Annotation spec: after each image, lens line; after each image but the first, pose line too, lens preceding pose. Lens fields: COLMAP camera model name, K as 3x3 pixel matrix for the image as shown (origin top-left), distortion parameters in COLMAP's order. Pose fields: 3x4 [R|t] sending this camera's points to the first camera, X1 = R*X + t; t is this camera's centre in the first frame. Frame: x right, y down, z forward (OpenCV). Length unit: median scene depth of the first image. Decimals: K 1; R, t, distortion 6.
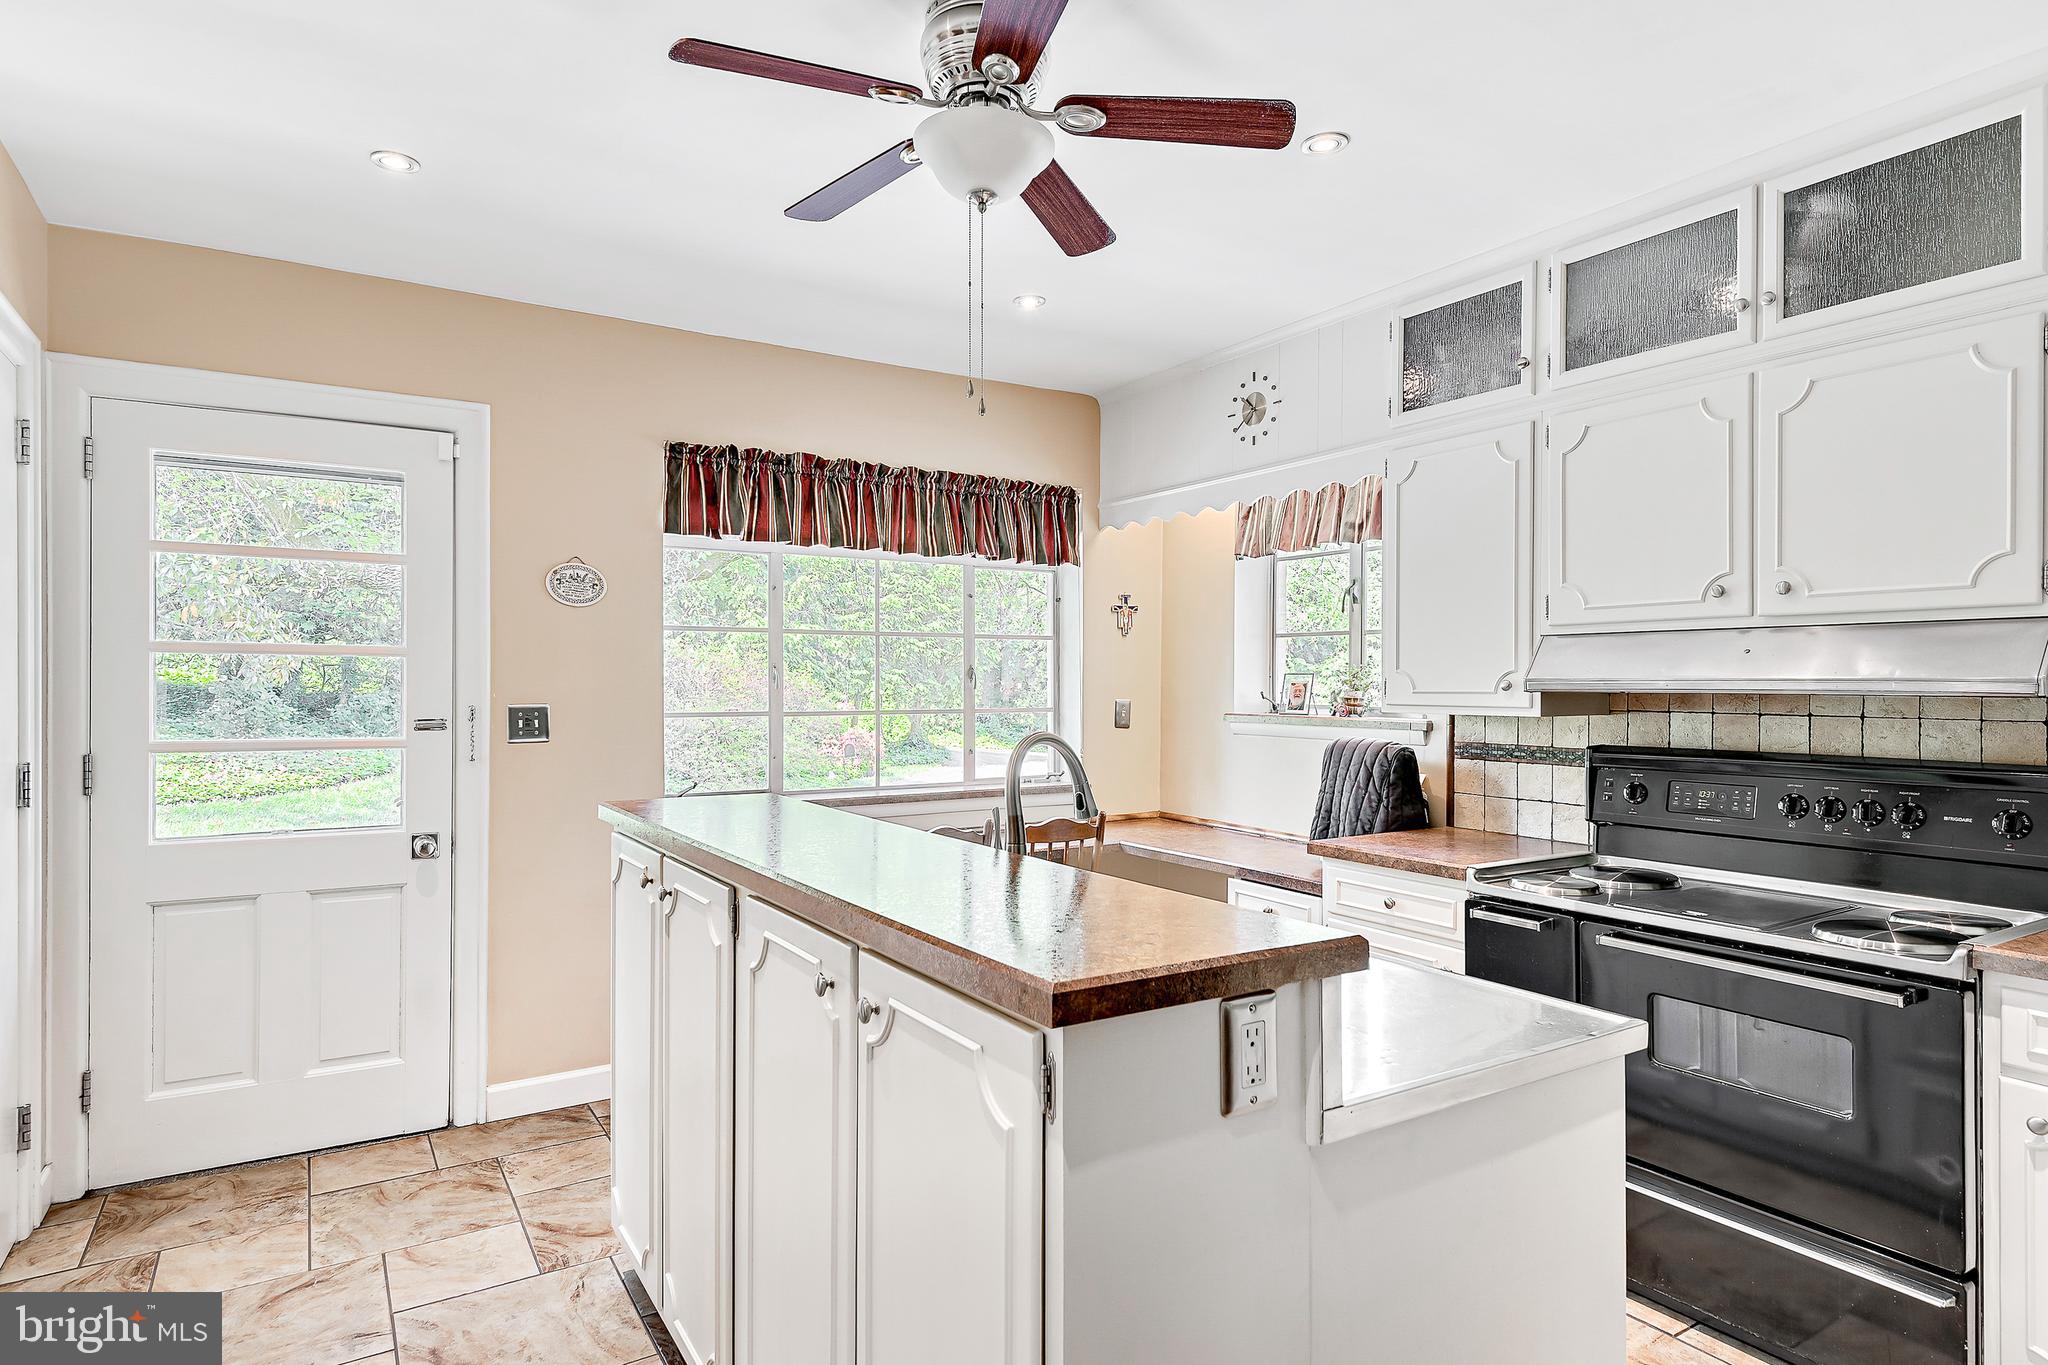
lens RADIAL K [[1107.1, 0, 1016.3], [0, 1107.1, 693.8], [0, 0, 1]] dist [0.003365, -0.013592]
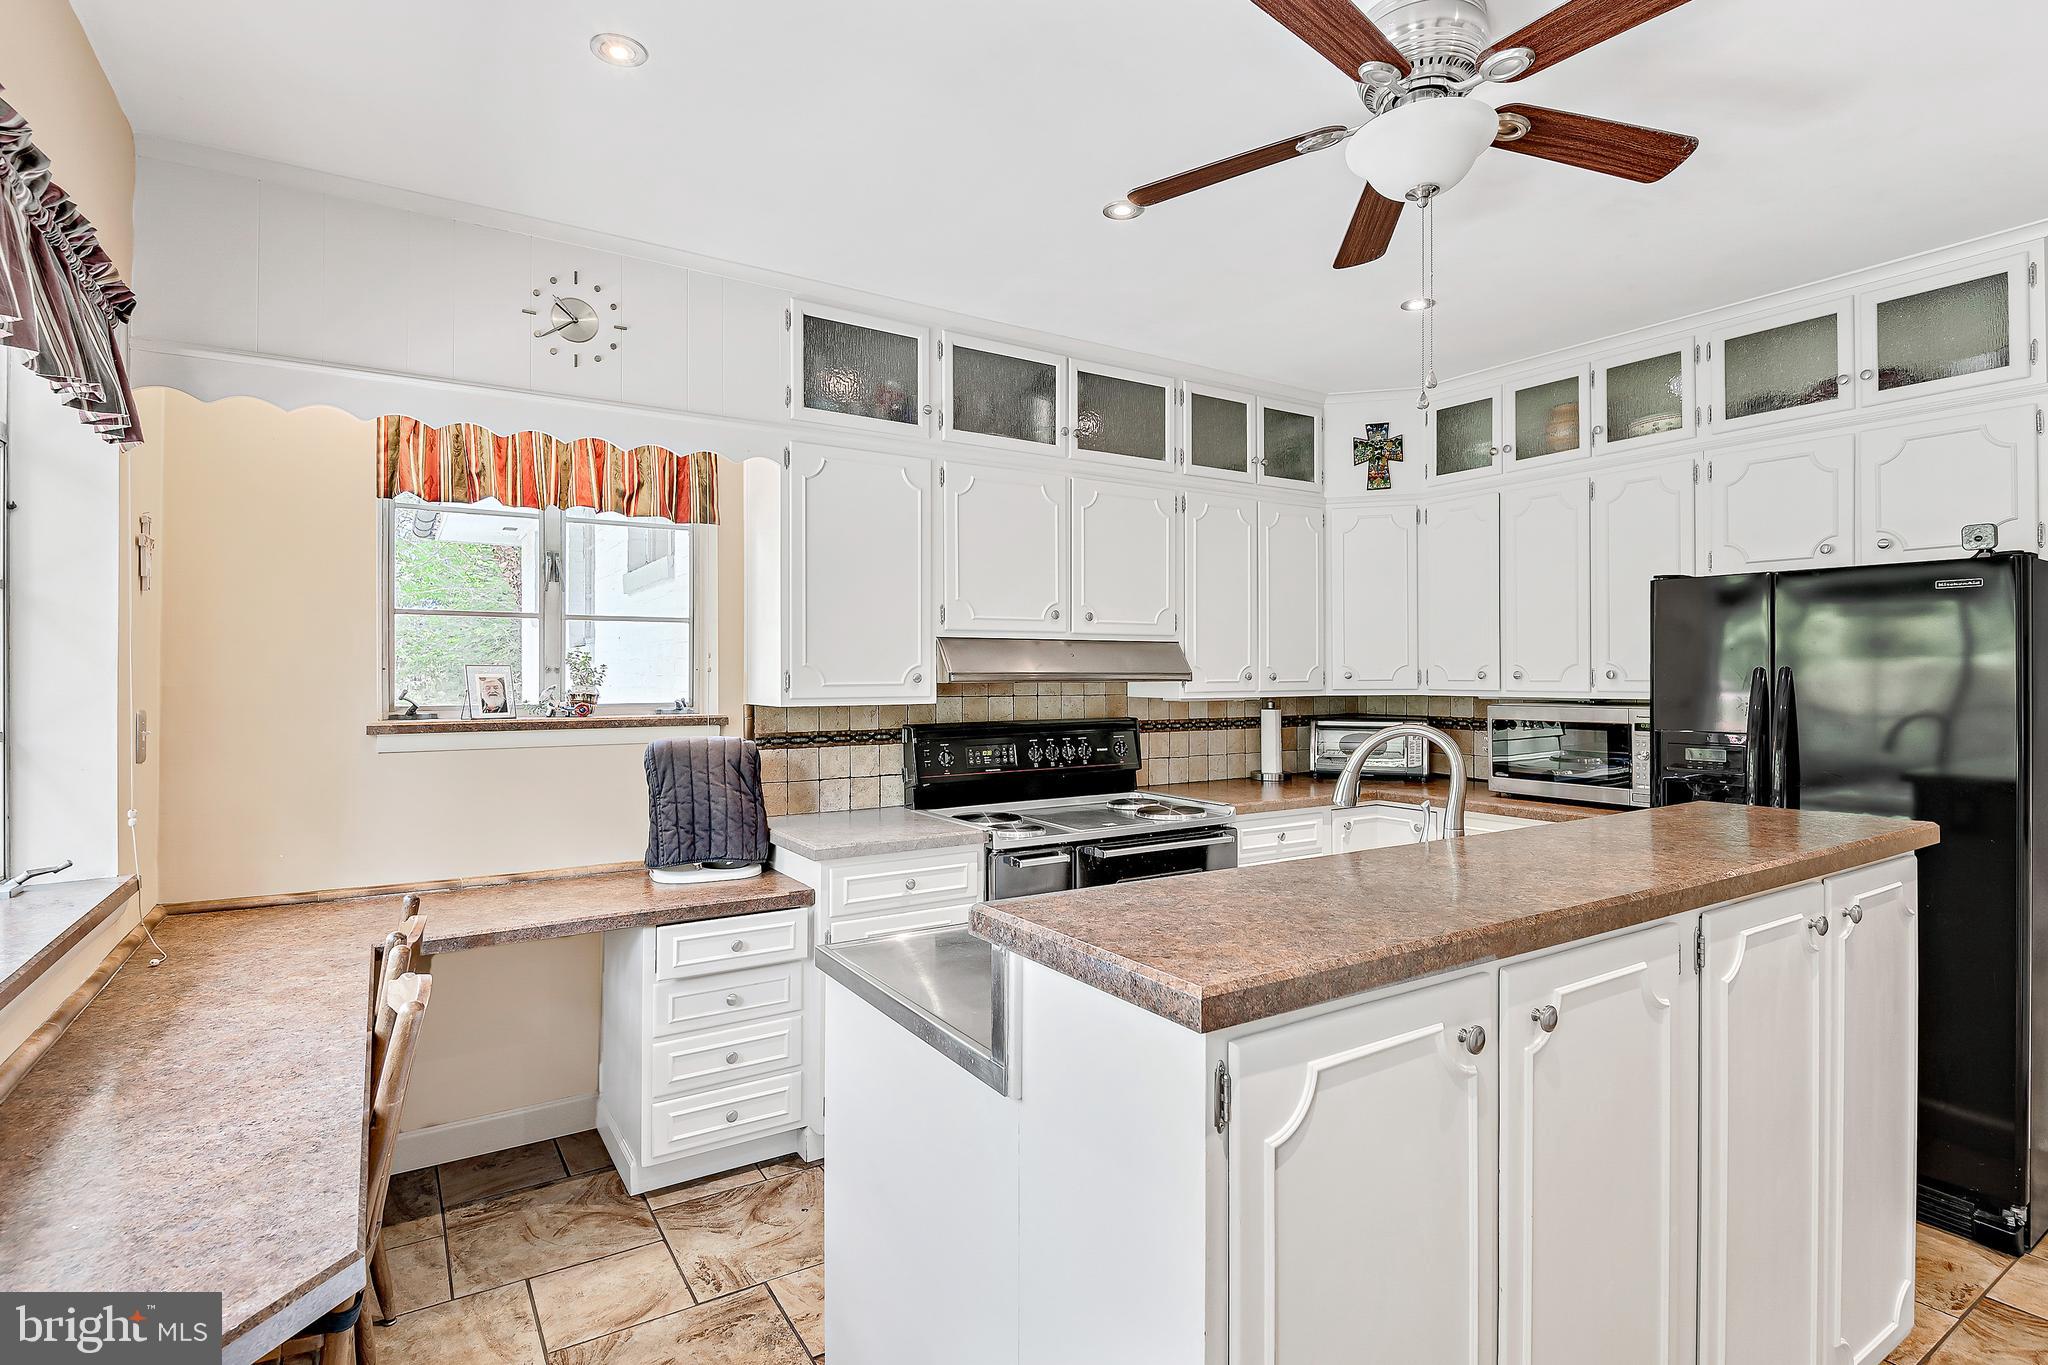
lens RADIAL K [[1029.3, 0, 942.1], [0, 1029.3, 675.5], [0, 0, 1]] dist [-0.000612, -0.013734]
pose [[-0.000284, -0.001243, 0.999999, -0.496543], [0.012171, 0.999925, 0.001247, -0.008483], [-0.999926, 0.012172, -0.000269, 0.745661]]
